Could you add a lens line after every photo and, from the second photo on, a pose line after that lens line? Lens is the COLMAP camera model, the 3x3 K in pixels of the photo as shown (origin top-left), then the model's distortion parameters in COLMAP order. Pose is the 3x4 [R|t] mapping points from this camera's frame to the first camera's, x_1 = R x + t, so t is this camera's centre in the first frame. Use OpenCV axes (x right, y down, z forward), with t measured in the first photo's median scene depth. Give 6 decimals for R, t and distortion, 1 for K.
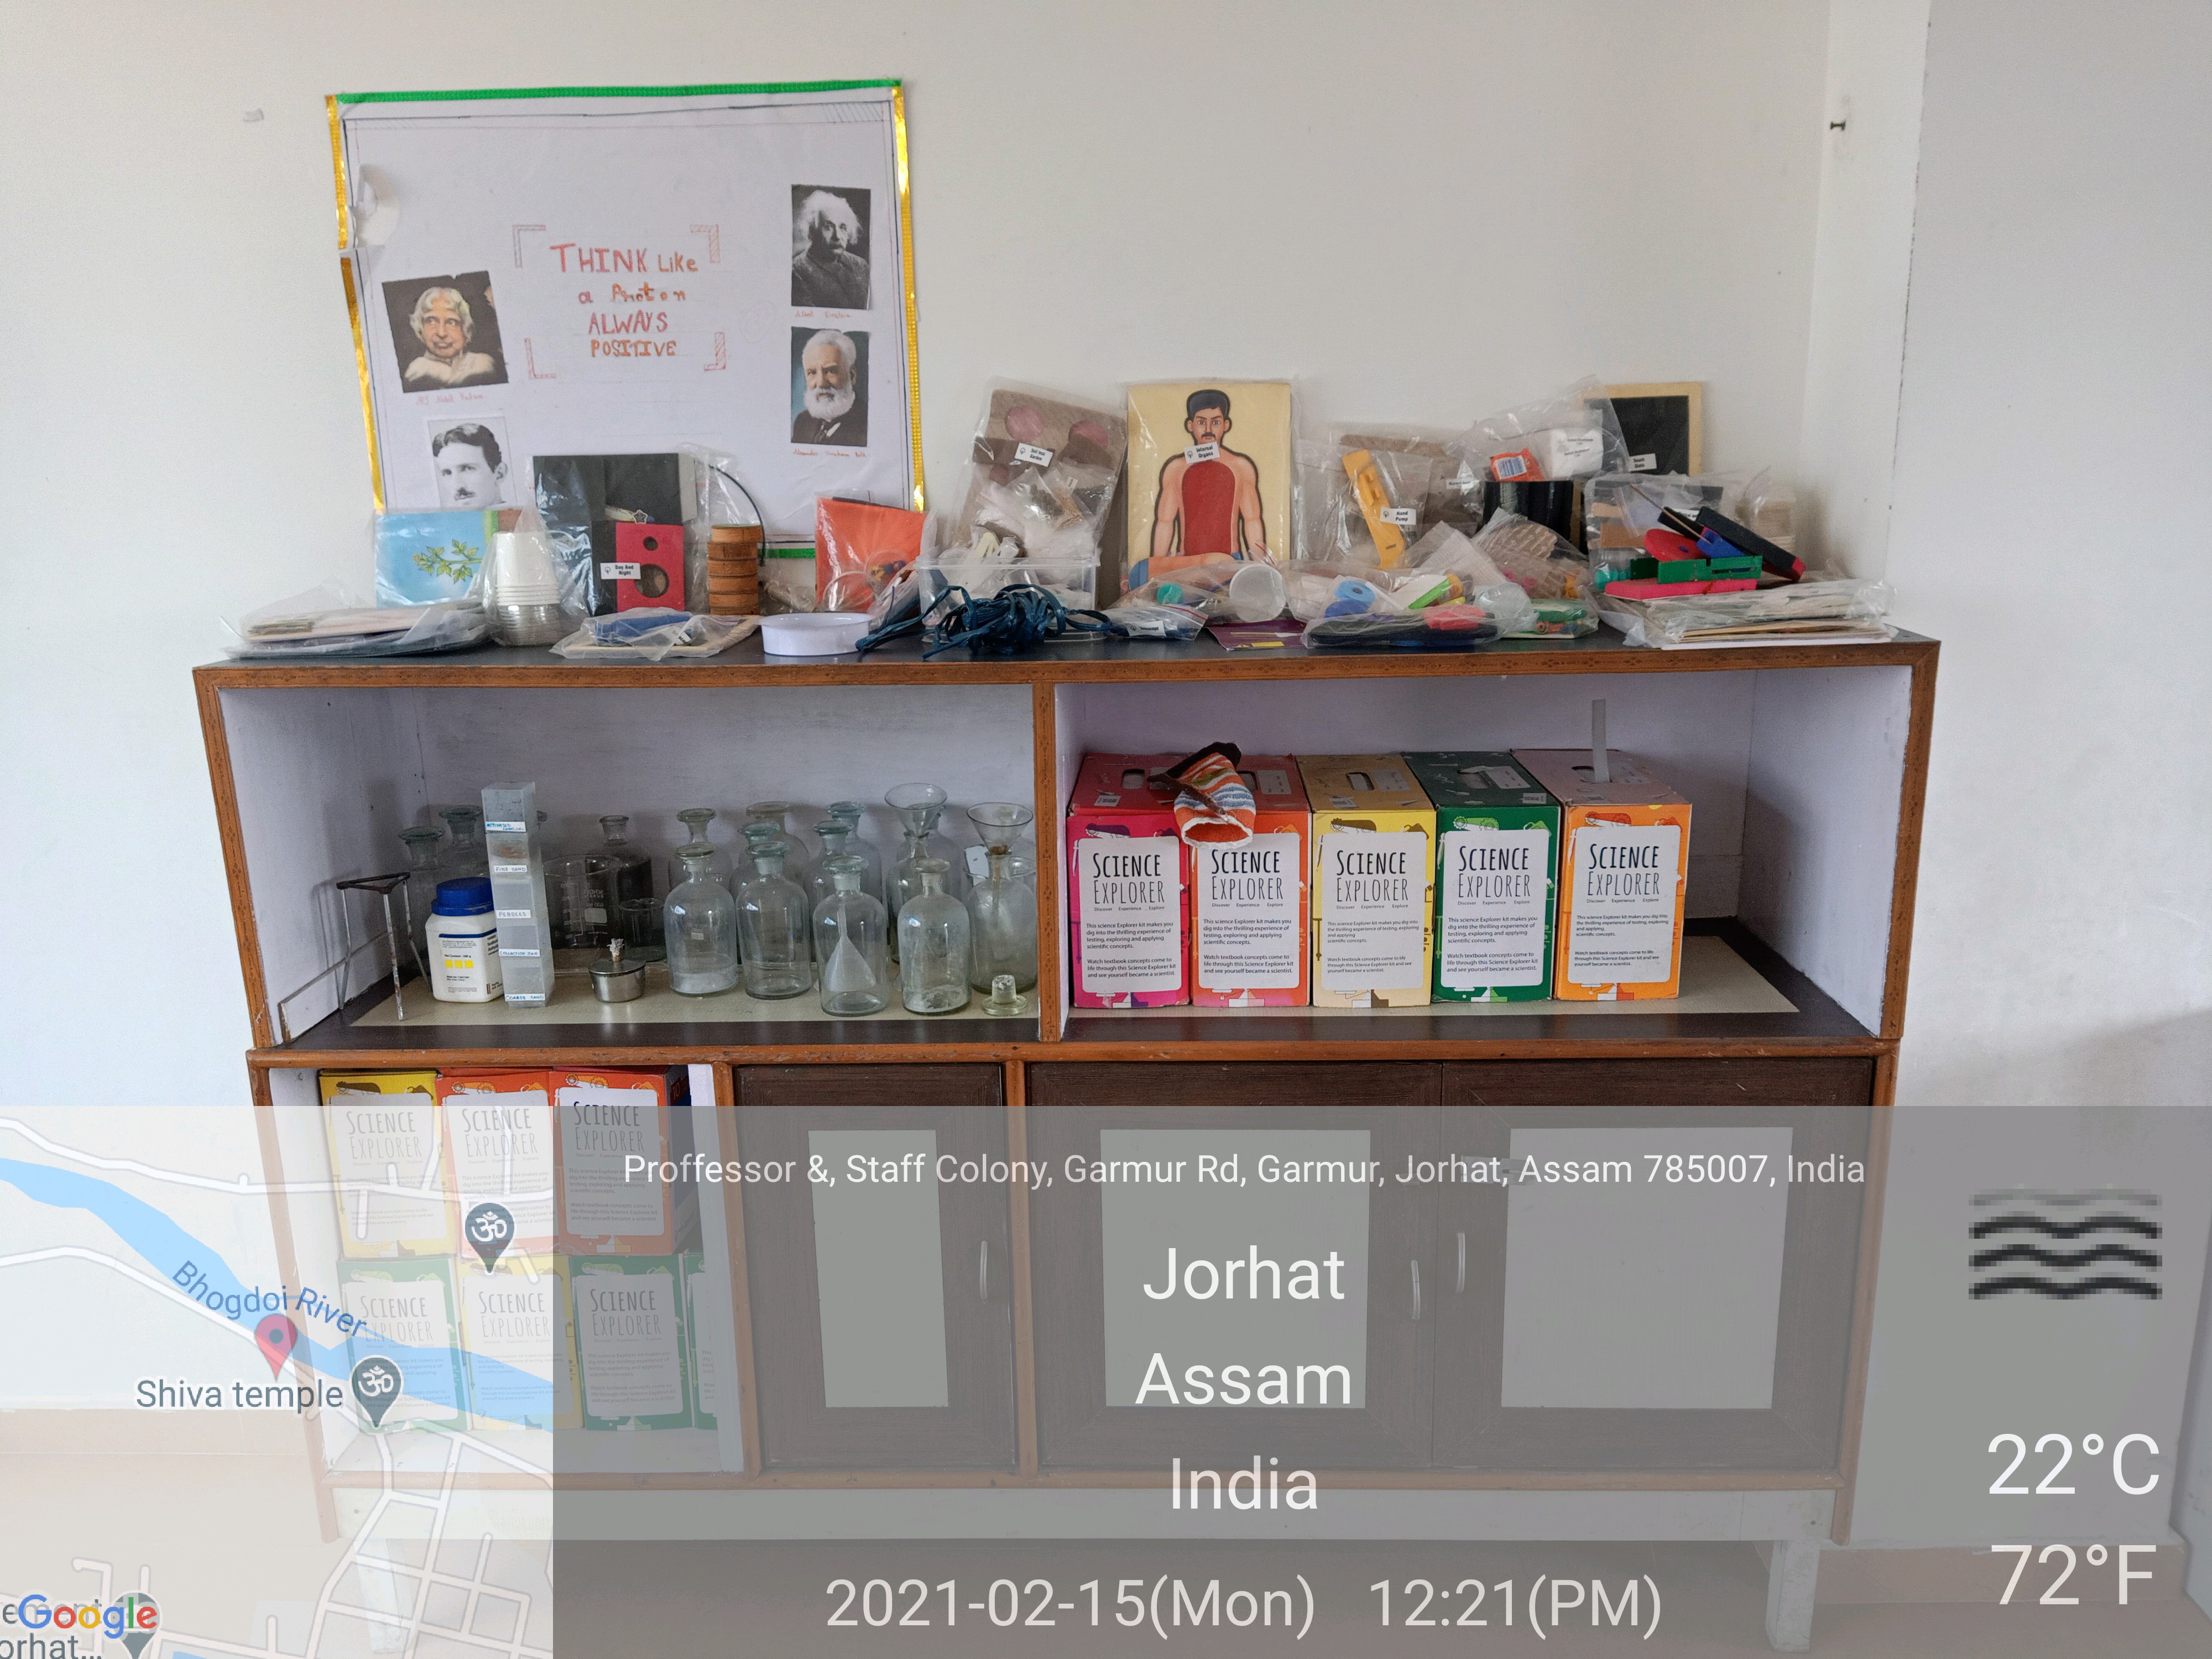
lens RADIAL K [[1654.5, 0, 1106.0], [0, 1654.5, 829.5], [0, 0, 1]] dist [0.122241, -0.160575]
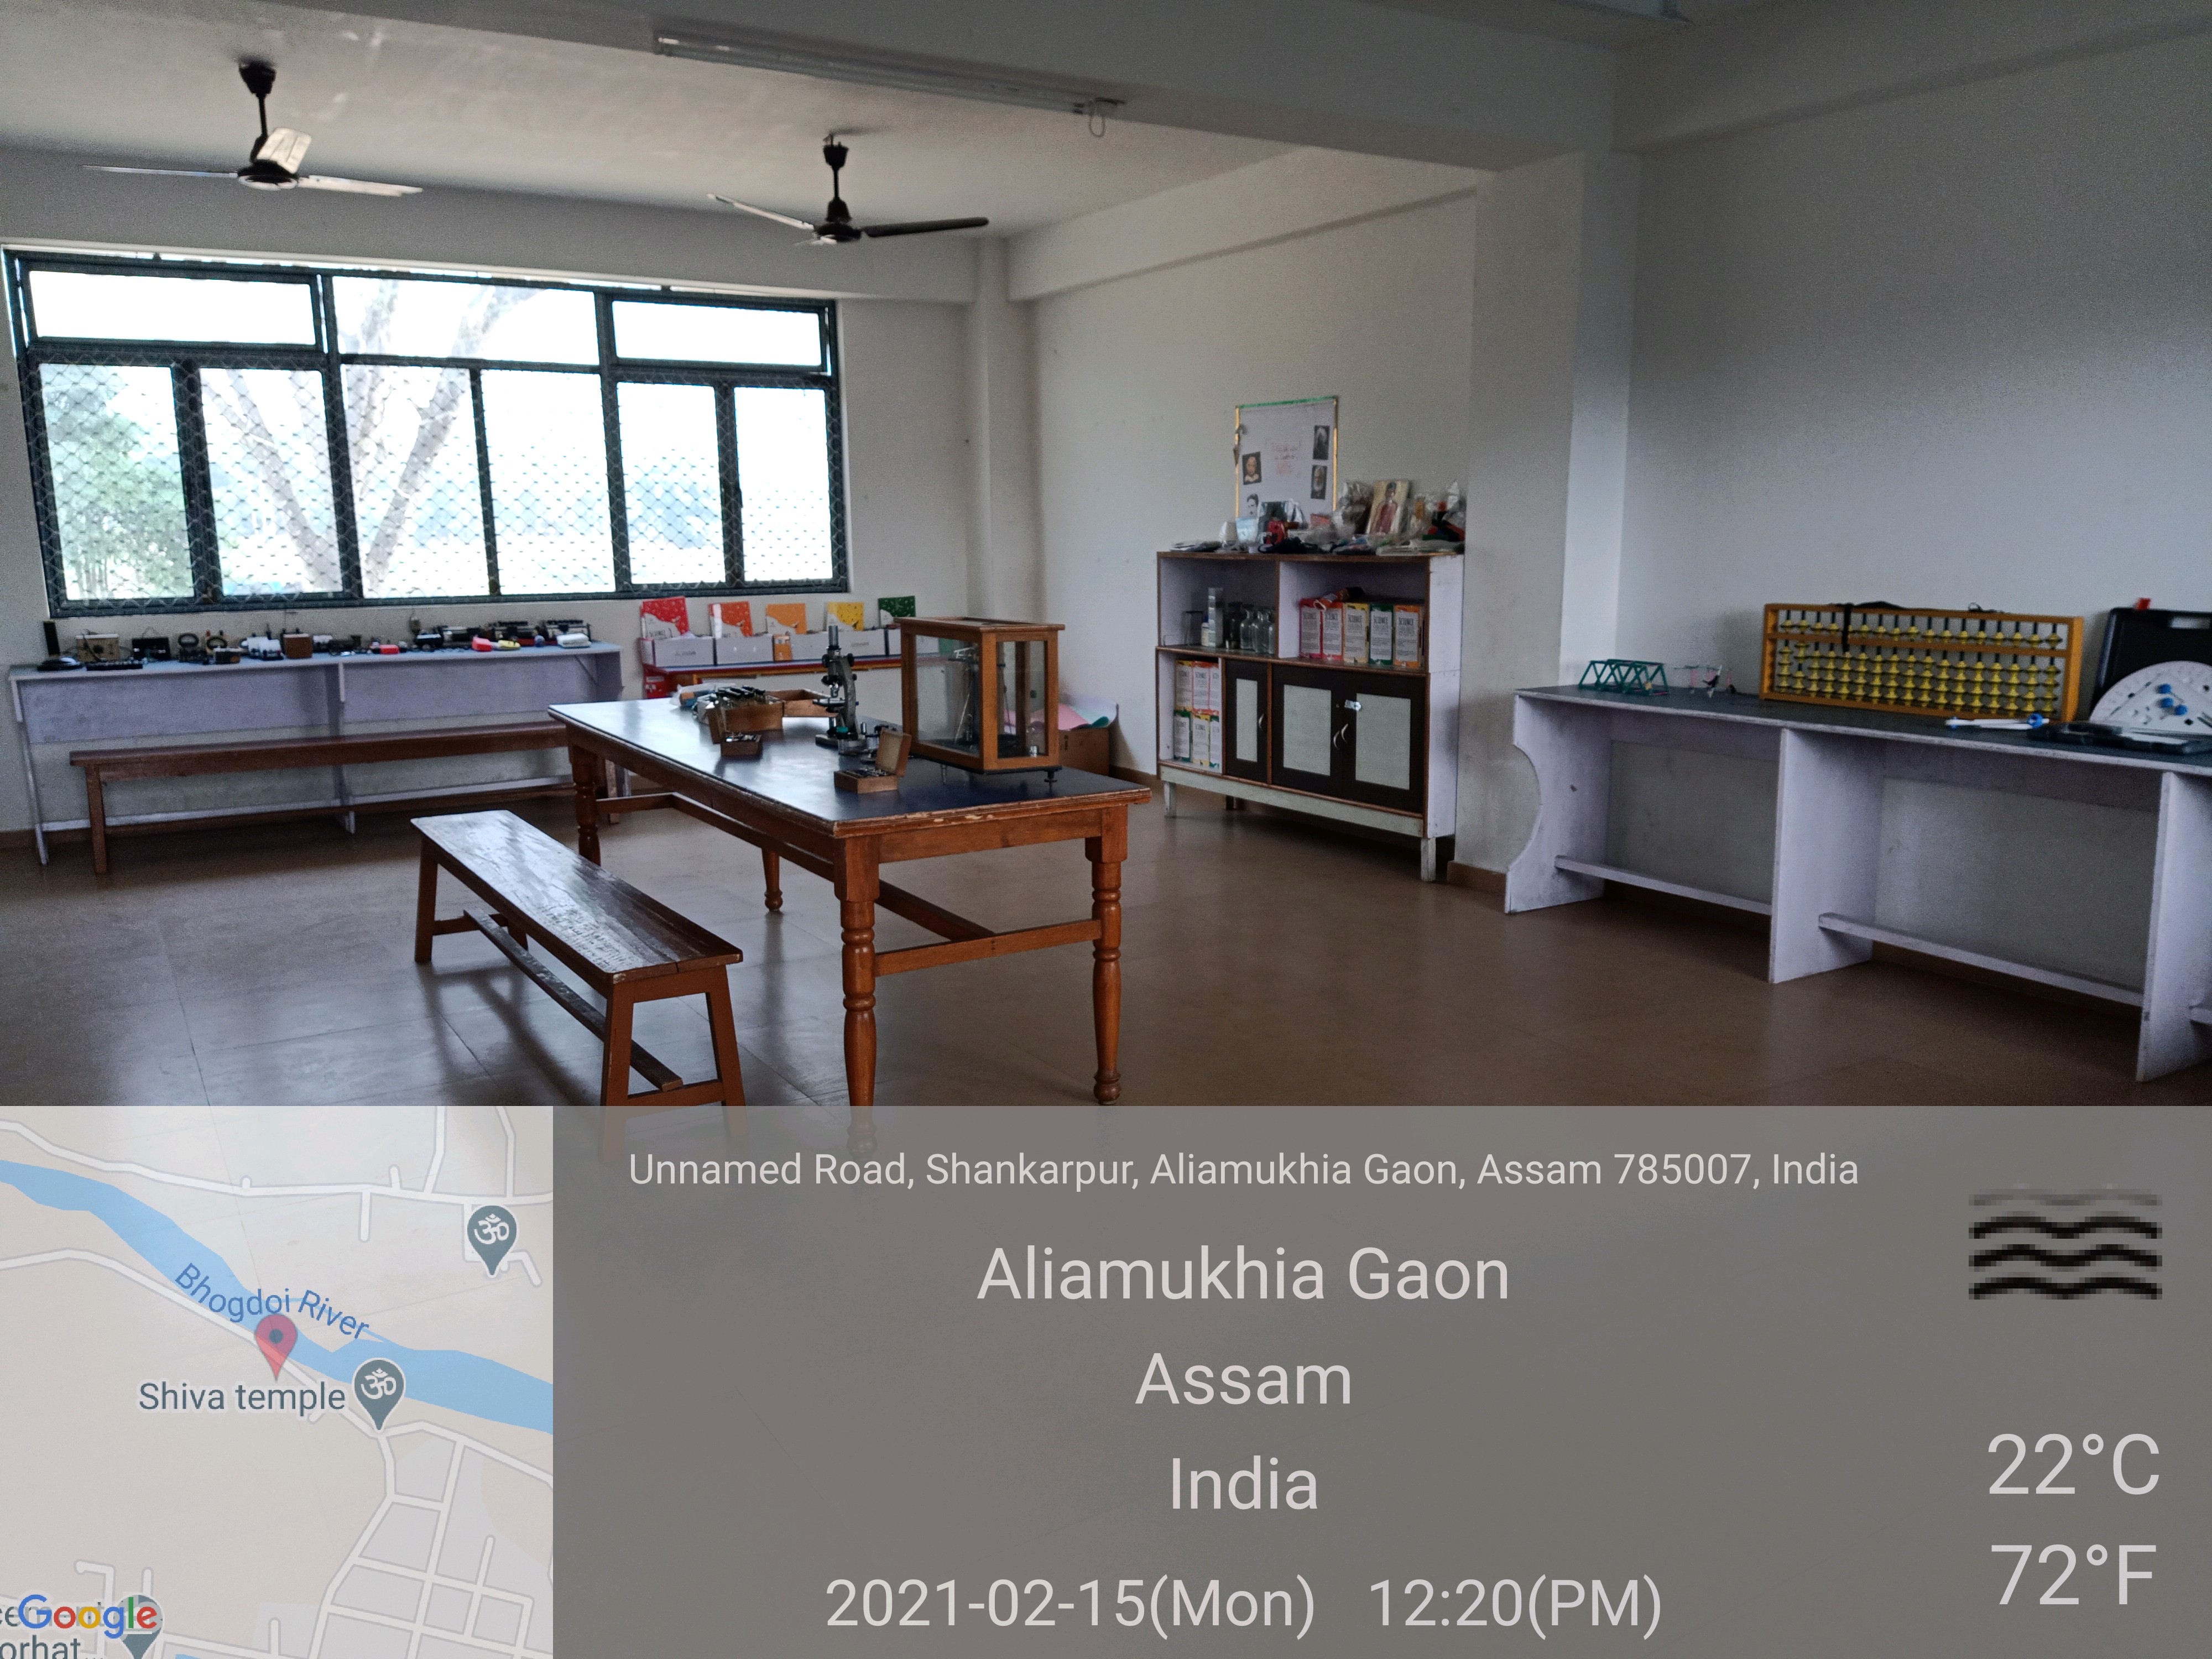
lens RADIAL K [[1654.5, 0, 1106.0], [0, 1654.5, 829.5], [0, 0, 1]] dist [0.122241, -0.160575]
pose [[0.563674, 0.167225, -0.808893, 2.494382], [-0.198226, 0.978060, 0.064065, 0.300113], [0.801860, 0.124232, 0.584455, -1.260994]]
